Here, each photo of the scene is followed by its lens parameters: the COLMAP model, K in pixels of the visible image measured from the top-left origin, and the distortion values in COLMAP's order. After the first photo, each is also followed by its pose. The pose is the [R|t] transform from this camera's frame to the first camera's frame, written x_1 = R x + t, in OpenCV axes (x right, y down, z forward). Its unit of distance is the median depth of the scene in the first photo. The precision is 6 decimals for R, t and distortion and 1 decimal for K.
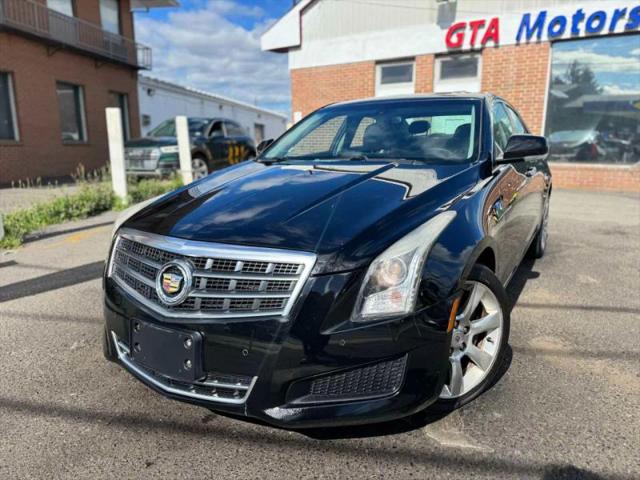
lens RADIAL K [[461.2, 0, 328.8], [0, 461.2, 236.6], [0, 0, 1]] dist [0.025798, -0.035397]
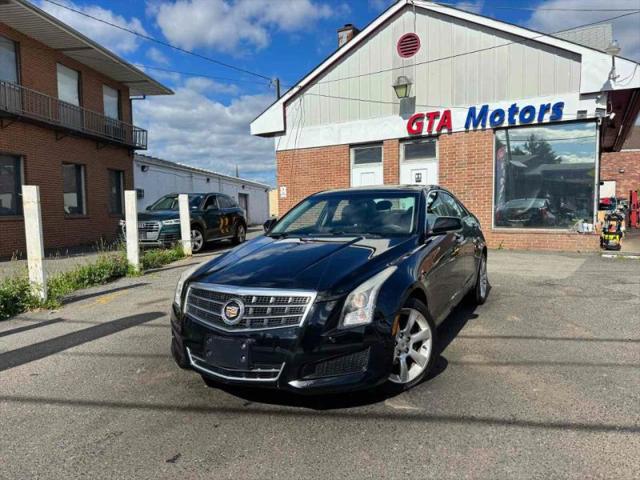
lens RADIAL K [[461.2, 0, 321.6], [0, 461.2, 235.7], [0, 0, 1]] dist [0.025798, -0.035397]
pose [[0.999378, -0.020136, 0.028967, -0.012976], [0.024012, 0.989807, -0.140377, 0.017209], [-0.025845, 0.140985, 0.989674, -0.180341]]
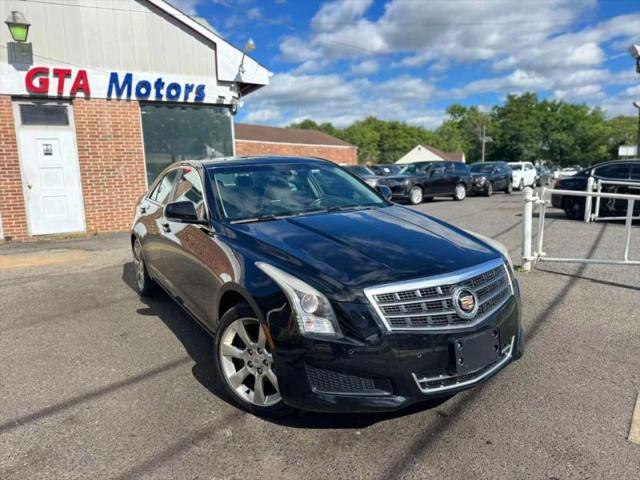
lens RADIAL K [[461.2, 0, 320.1], [0, 461.2, 239.4], [0, 0, 1]] dist [0.025798, -0.035397]
pose [[0.459052, -0.139389, 0.877406, -0.430121], [0.212452, 0.976184, 0.043928, -0.059829], [-0.862633, 0.166241, 0.477732, 0.168604]]
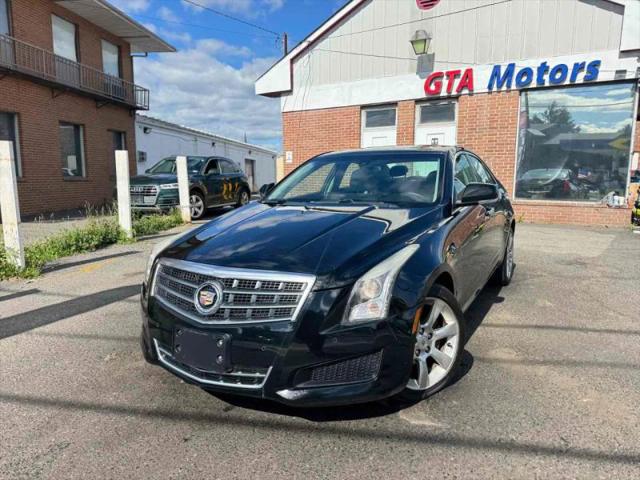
lens RADIAL K [[461.2, 0, 321.4], [0, 461.2, 235.3], [0, 0, 1]] dist [0.025798, -0.035397]
pose [[0.999942, -0.000548, 0.010731, -0.005743], [0.001334, 0.997308, -0.073317, 0.004202], [-0.010662, 0.073327, 0.997251, -0.085430]]
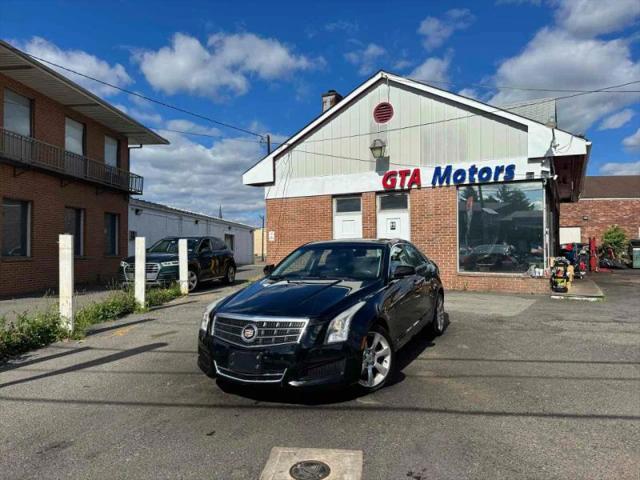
lens RADIAL K [[461.2, 0, 314.9], [0, 461.2, 233.4], [0, 0, 1]] dist [0.025798, -0.035397]
pose [[0.998475, -0.007711, 0.054666, -0.030211], [0.020147, 0.972804, -0.230752, 0.038593], [-0.051400, 0.231501, 0.971476, -0.365870]]
